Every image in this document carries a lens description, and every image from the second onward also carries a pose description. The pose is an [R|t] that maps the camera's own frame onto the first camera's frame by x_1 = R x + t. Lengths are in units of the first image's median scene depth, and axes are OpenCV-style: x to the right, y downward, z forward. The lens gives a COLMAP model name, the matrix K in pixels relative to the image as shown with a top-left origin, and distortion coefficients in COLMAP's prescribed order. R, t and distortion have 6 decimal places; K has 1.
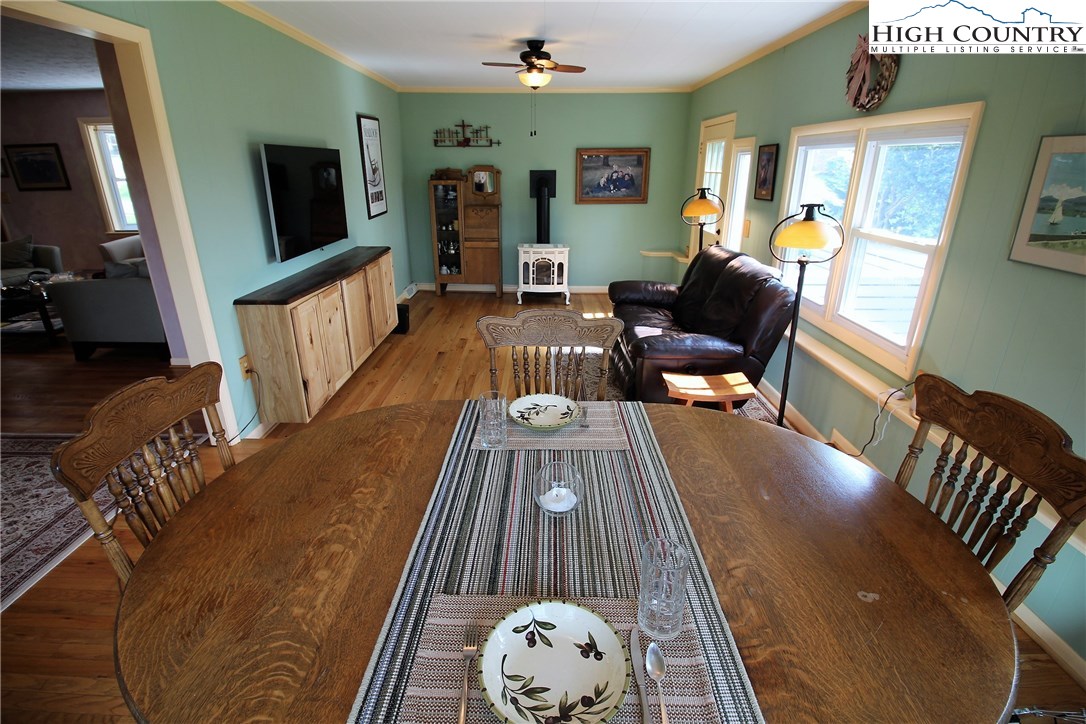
lens RADIAL K [[527.6, 0, 541.2], [0, 527.6, 360.2], [0, 0, 1]] dist [-0.015880, -0.002447]
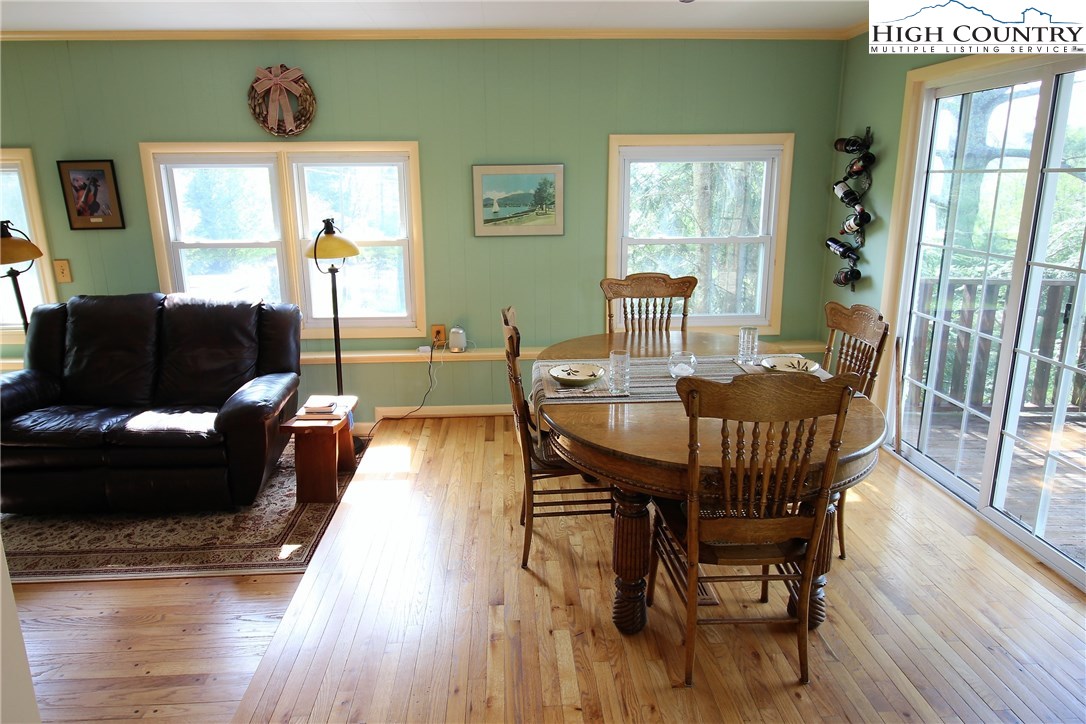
lens RADIAL K [[713.3, 0, 545.4], [0, 713.3, 365.4], [0, 0, 1]] dist [0.004873, -0.000846]
pose [[-0.086395, -0.237915, 0.967436, -1.575754], [0.356303, 0.899461, 0.253017, -0.353942], [-0.930368, 0.366560, 0.007061, 1.024165]]
